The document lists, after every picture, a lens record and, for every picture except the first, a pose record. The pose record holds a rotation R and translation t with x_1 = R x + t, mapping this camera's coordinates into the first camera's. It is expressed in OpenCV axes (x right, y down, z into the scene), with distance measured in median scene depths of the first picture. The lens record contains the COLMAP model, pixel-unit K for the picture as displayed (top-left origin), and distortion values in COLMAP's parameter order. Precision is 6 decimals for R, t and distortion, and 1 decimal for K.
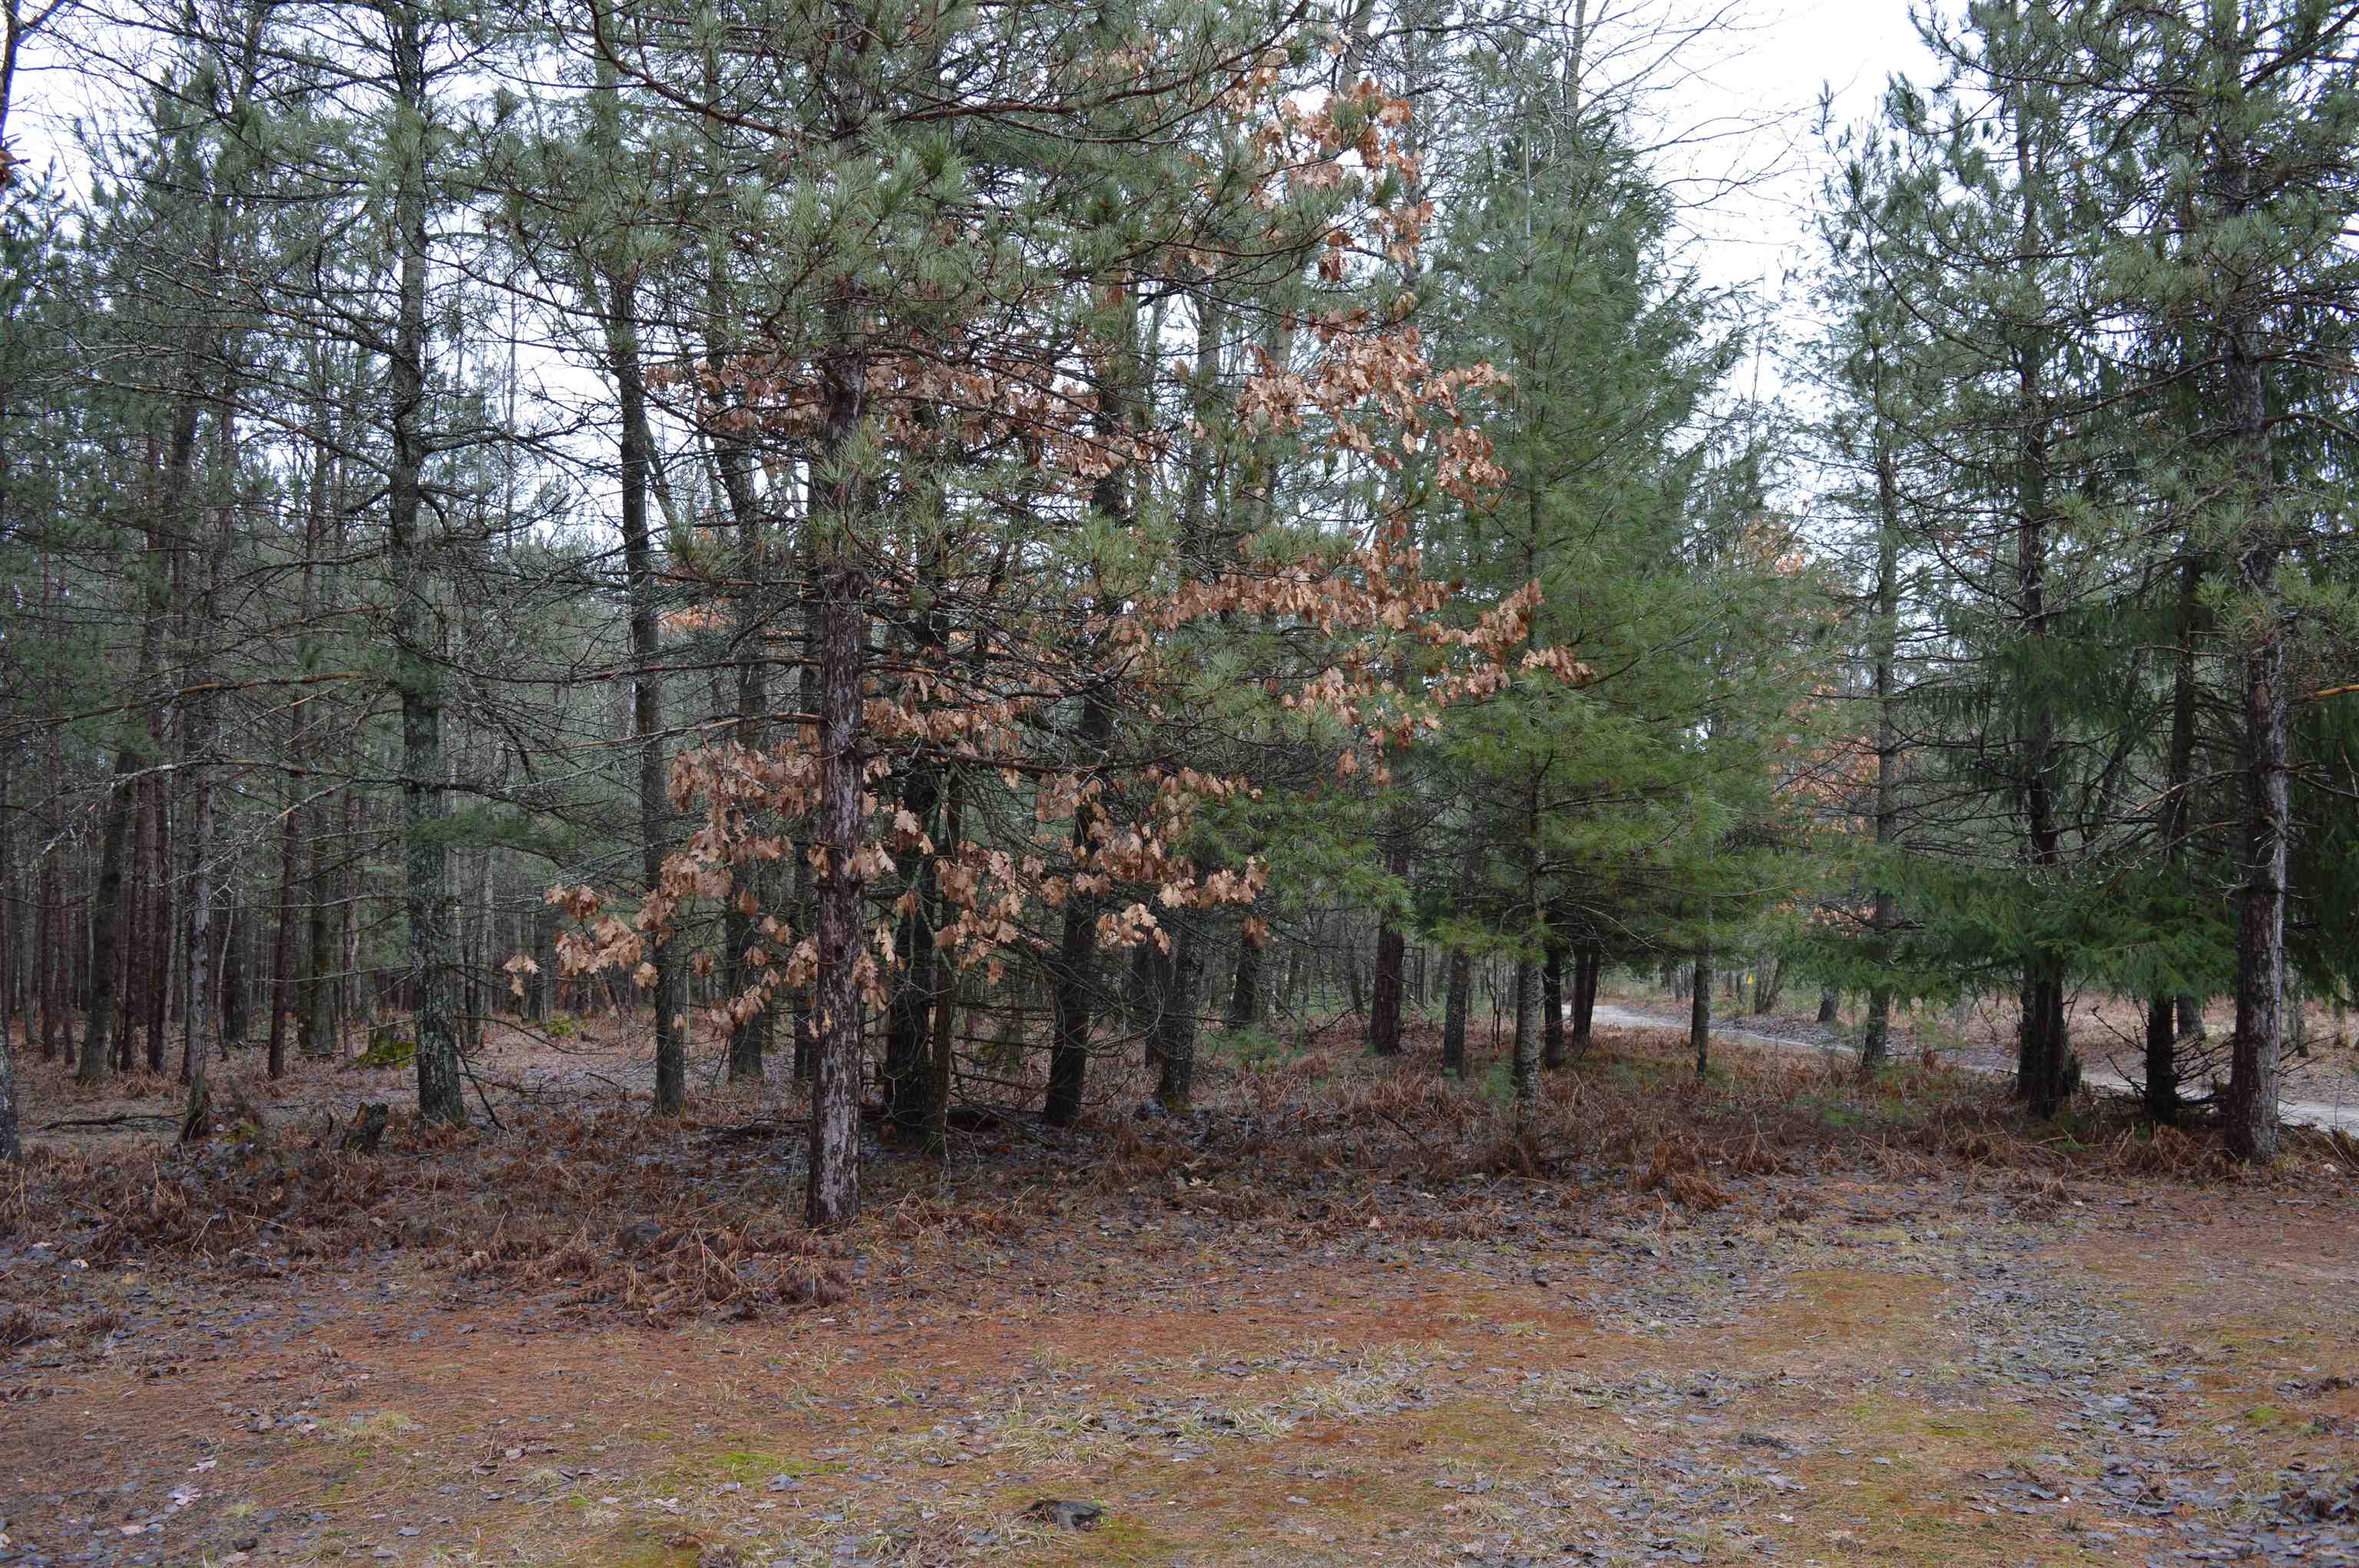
lens RADIAL K [[1868.4, 0, 1167.4], [0, 1868.4, 796.1], [0, 0, 1]] dist [-0.095334, 0.021896]
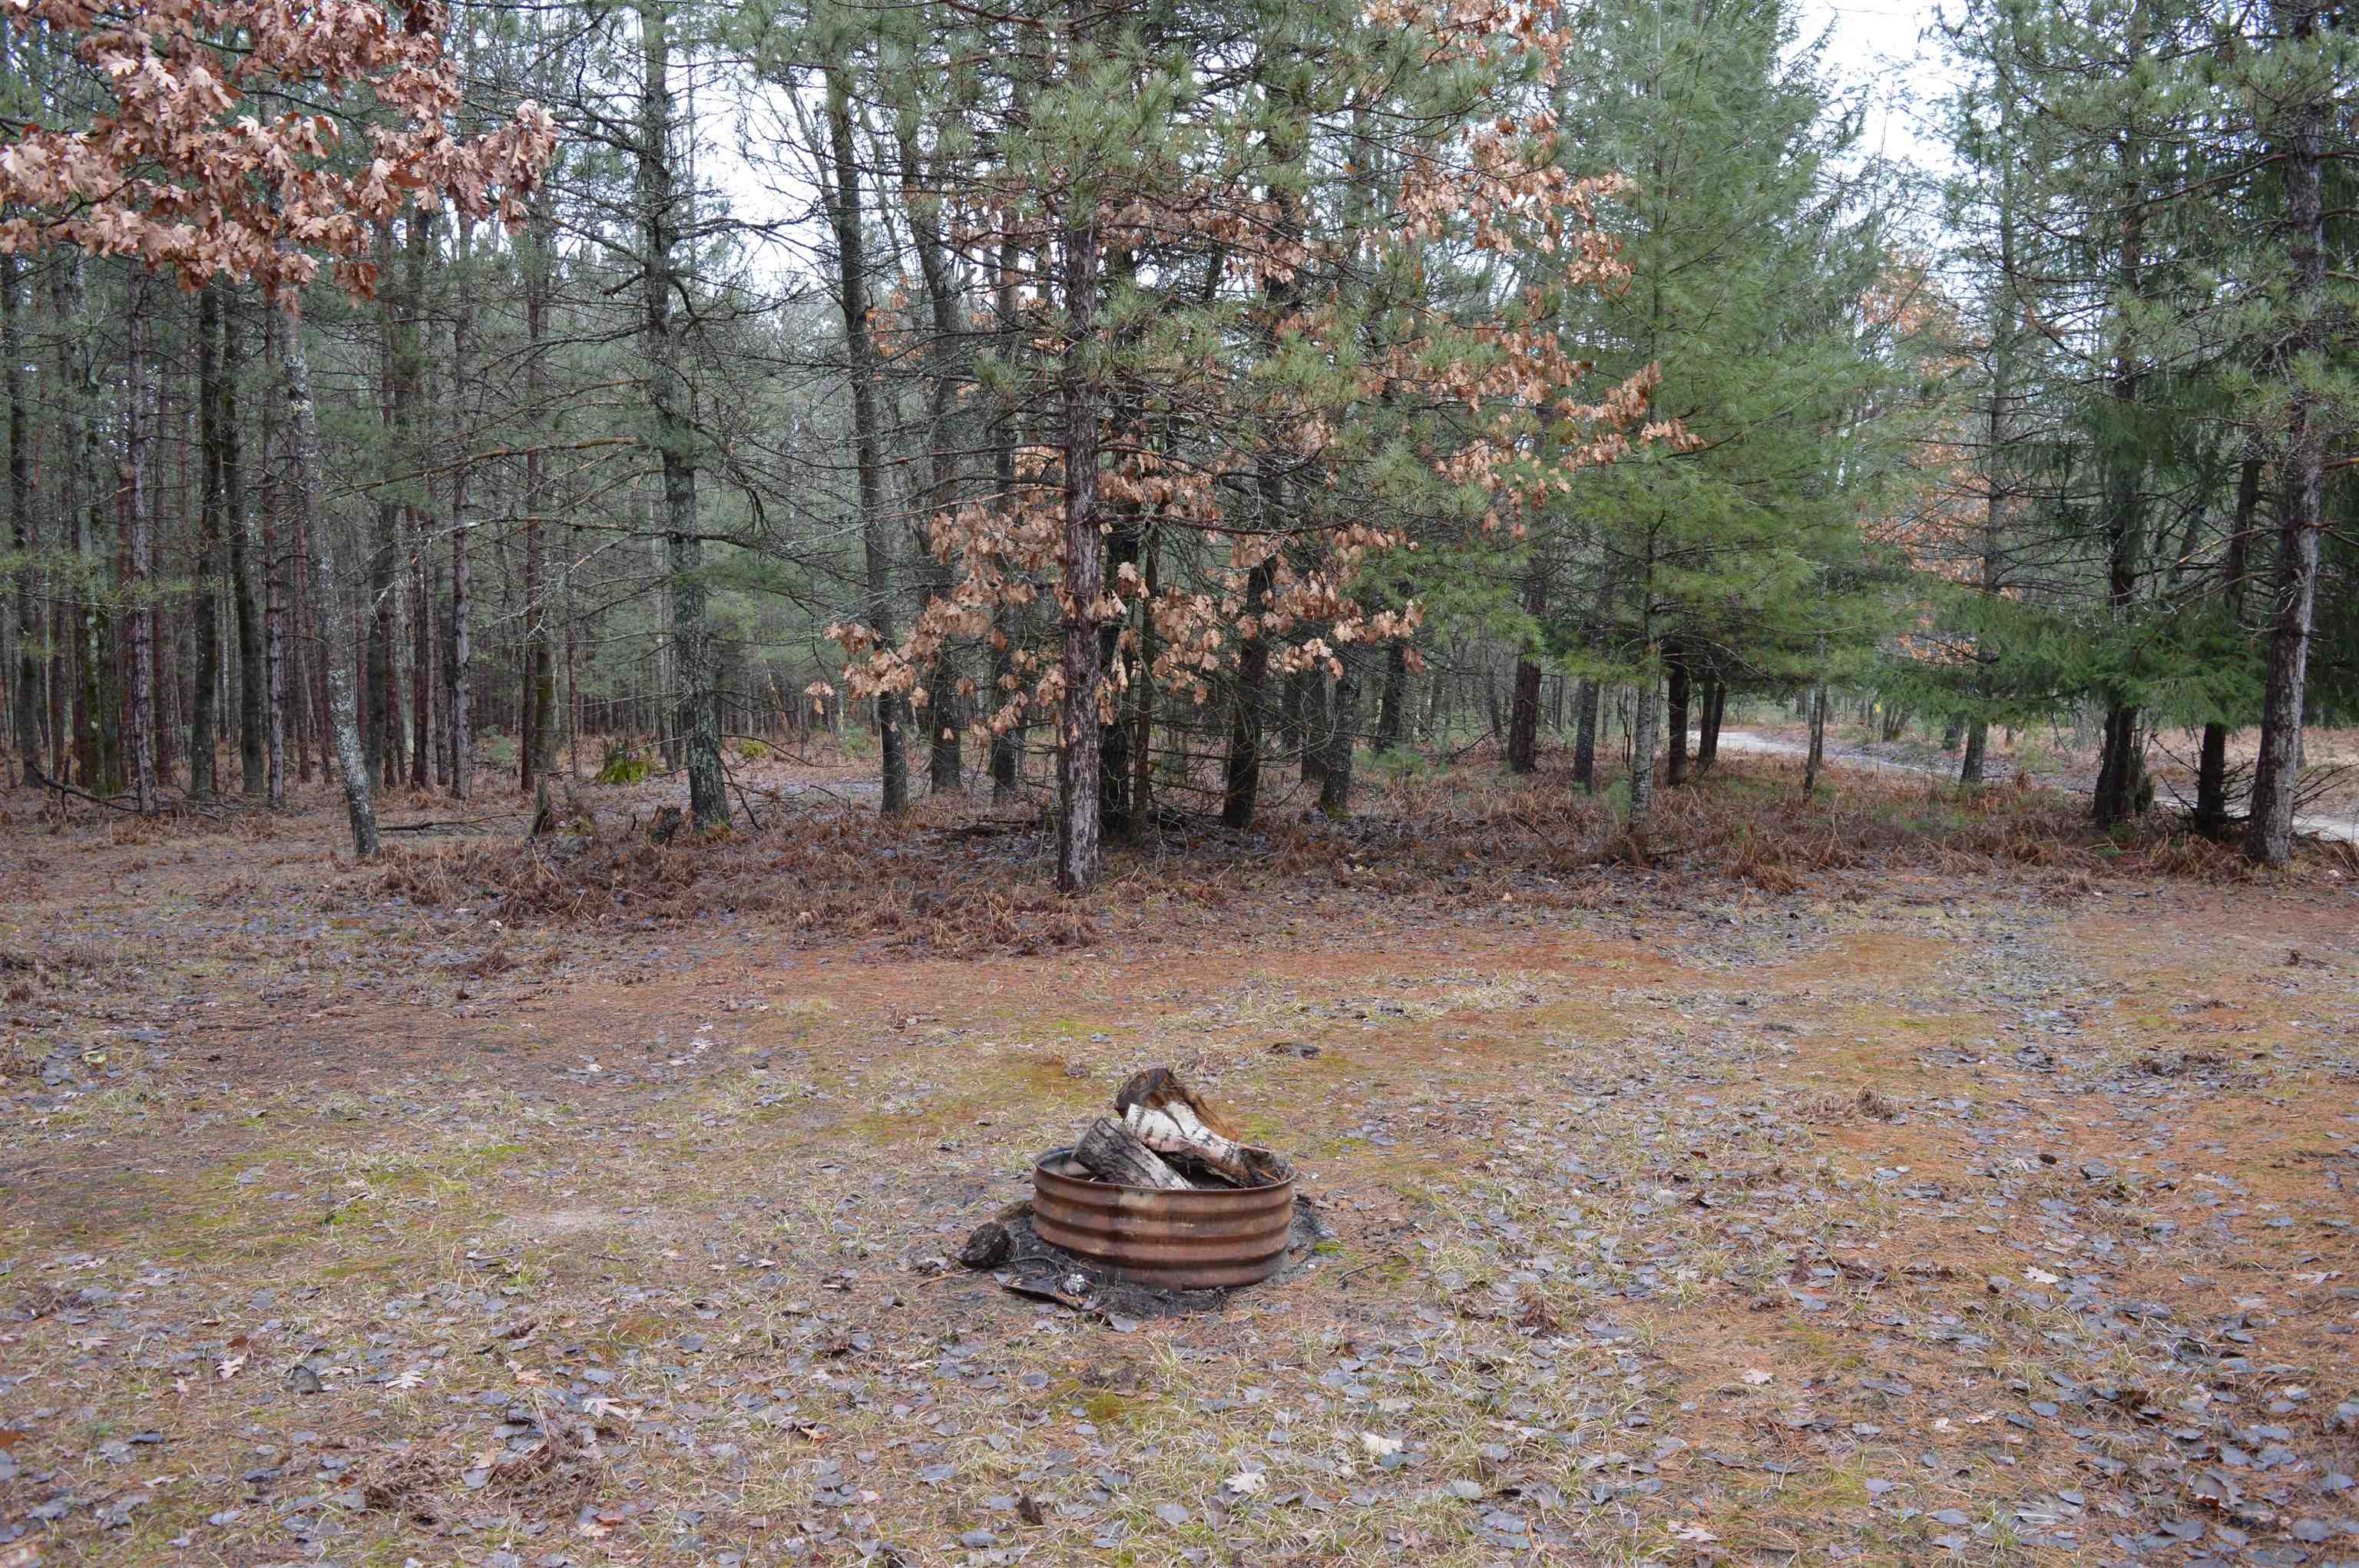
lens RADIAL K [[1868.4, 0, 1163.9], [0, 1868.4, 781.5], [0, 0, 1]] dist [-0.095334, 0.021896]
pose [[0.997125, 0.005096, -0.075602, -0.020708], [0.005408, 0.990407, 0.138078, -0.017351], [0.075581, -0.138090, 0.987532, -0.208655]]
